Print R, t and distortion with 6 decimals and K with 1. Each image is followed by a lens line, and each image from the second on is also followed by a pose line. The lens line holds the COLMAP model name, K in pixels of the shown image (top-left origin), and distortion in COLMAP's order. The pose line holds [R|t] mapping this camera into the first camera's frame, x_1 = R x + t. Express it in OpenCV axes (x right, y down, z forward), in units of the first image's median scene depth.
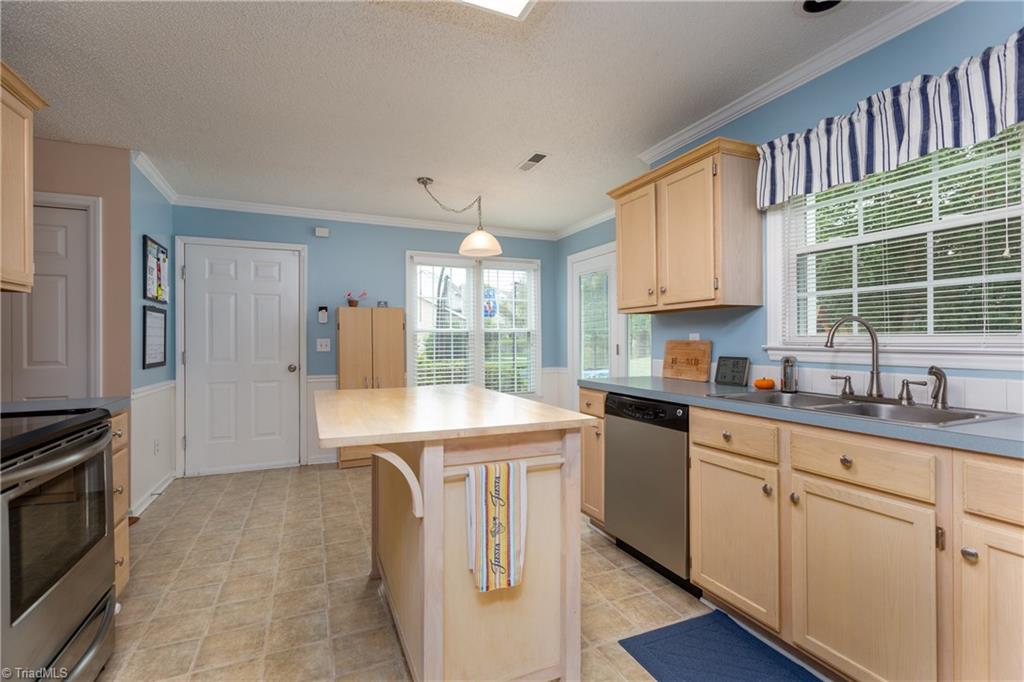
lens RADIAL K [[465.6, 0, 512.0], [0, 465.6, 341.0], [0, 0, 1]] dist [0.001266, 0.000322]
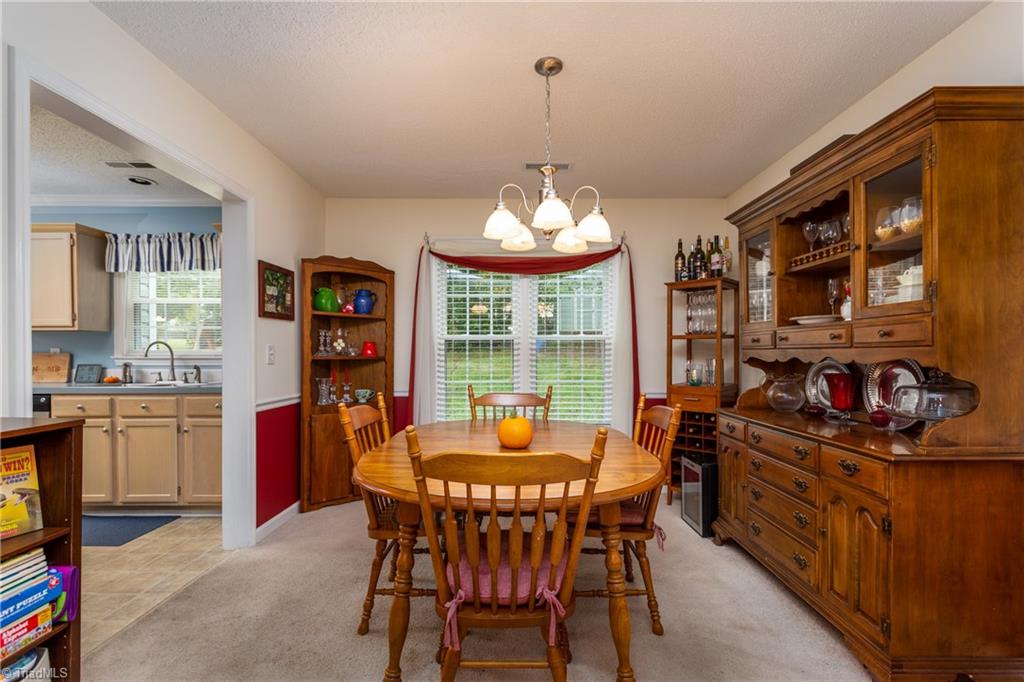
lens RADIAL K [[461.3, 0, 515.5], [0, 461.3, 357.7], [0, 0, 1]] dist [0.000630, 0.000088]
pose [[0.406448, -0.005325, 0.913658, -0.397802], [-0.002190, 0.999974, 0.006802, 0.000532], [-0.913671, -0.004766, 0.406426, -1.048733]]
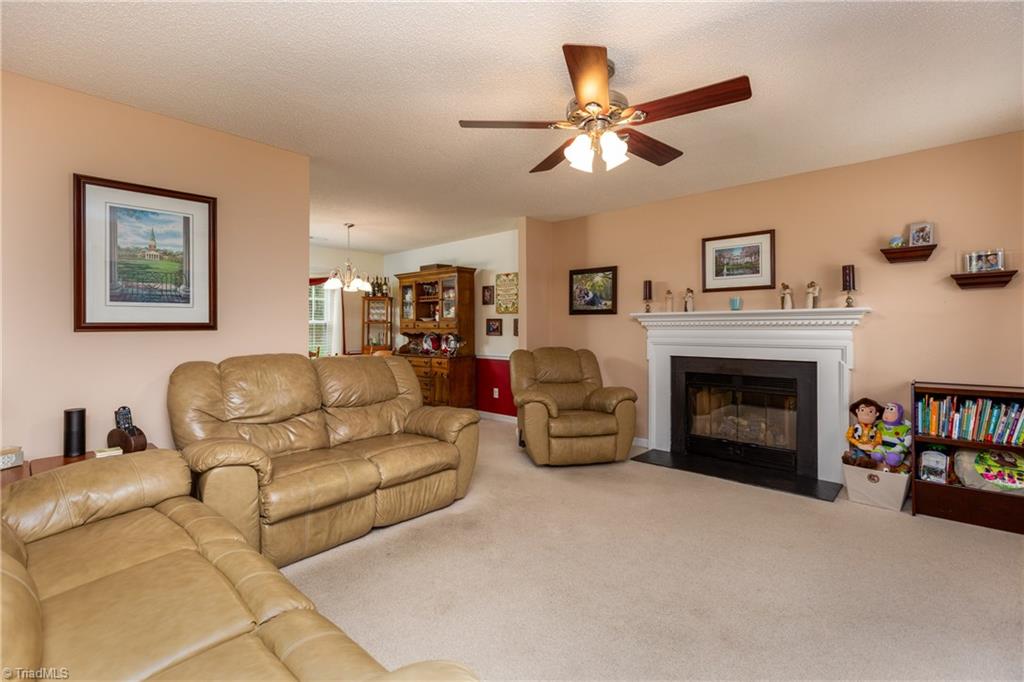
lens RADIAL K [[460.1, 0, 512.0], [0, 460.1, 341.0], [0, 0, 1]] dist [-0.001747, -0.000045]
pose [[-0.400941, -0.024064, 0.915788, -2.271979], [-0.000509, 0.999661, 0.026045, -0.016762], [-0.916104, 0.009976, -0.400817, -0.508852]]
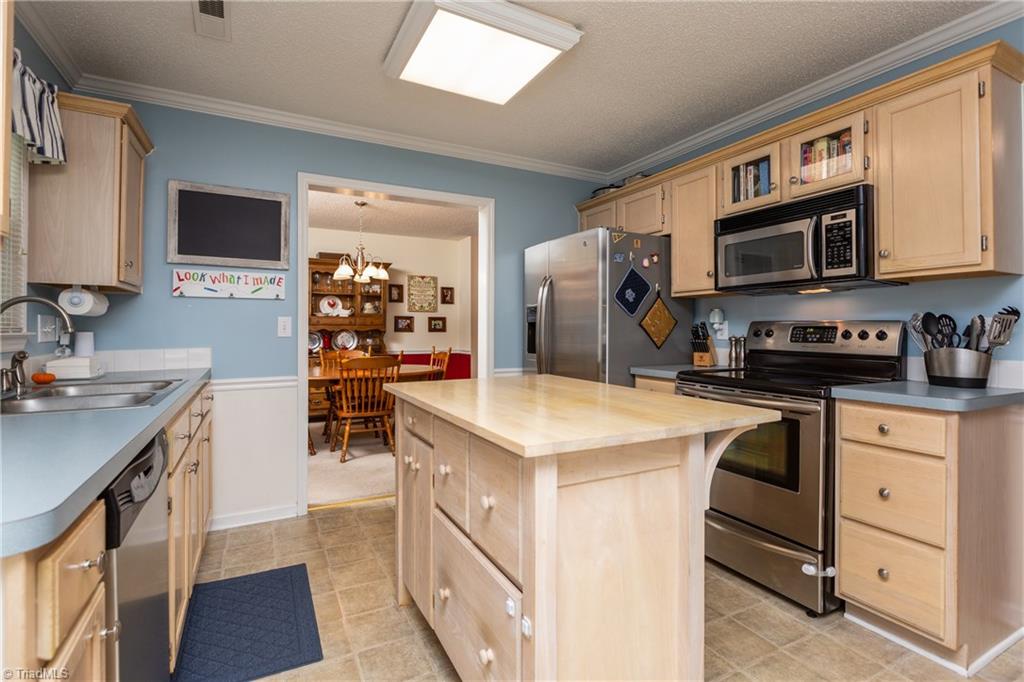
lens RADIAL K [[491.5, 0, 509.6], [0, 491.5, 326.2], [0, 0, 1]] dist [0.000781, 0.000775]
pose [[-0.998189, -0.000438, -0.060152, -0.056061], [-0.000008, 0.999975, -0.007139, 0.008183], [0.060154, -0.007126, -0.998164, 1.765552]]
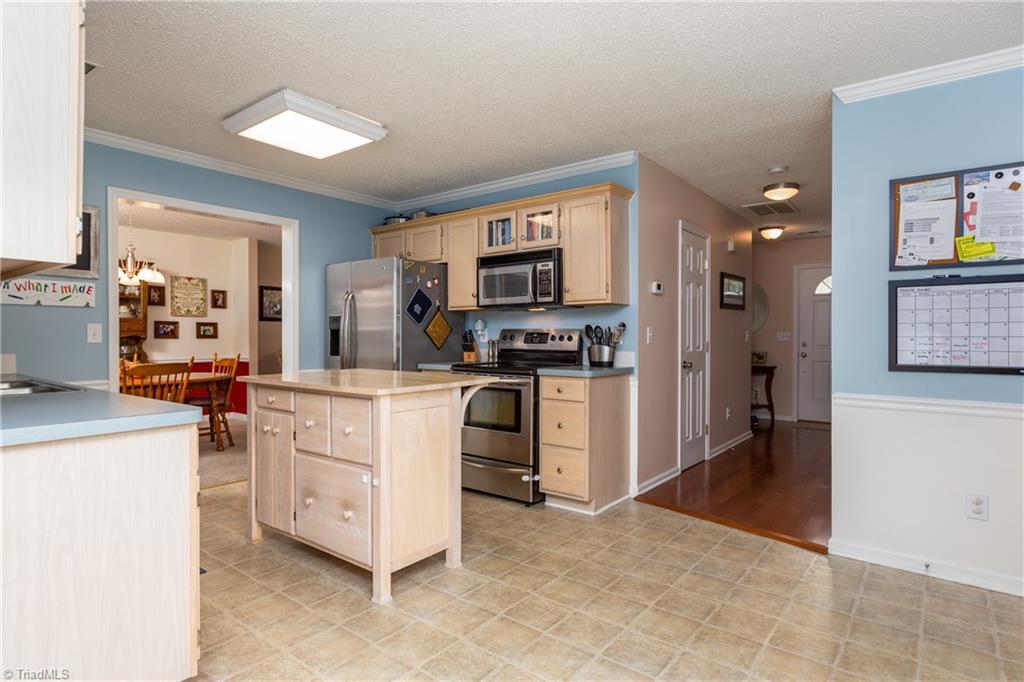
lens RADIAL K [[555.8, 0, 512.0], [0, 555.8, 341.0], [0, 0, 1]] dist [-0.002286, -0.000363]
pose [[-0.884240, 0.007100, -0.466979, 0.174738], [0.002733, 0.999946, 0.010029, 0.009930], [0.467025, 0.007591, -0.884212, 2.387028]]
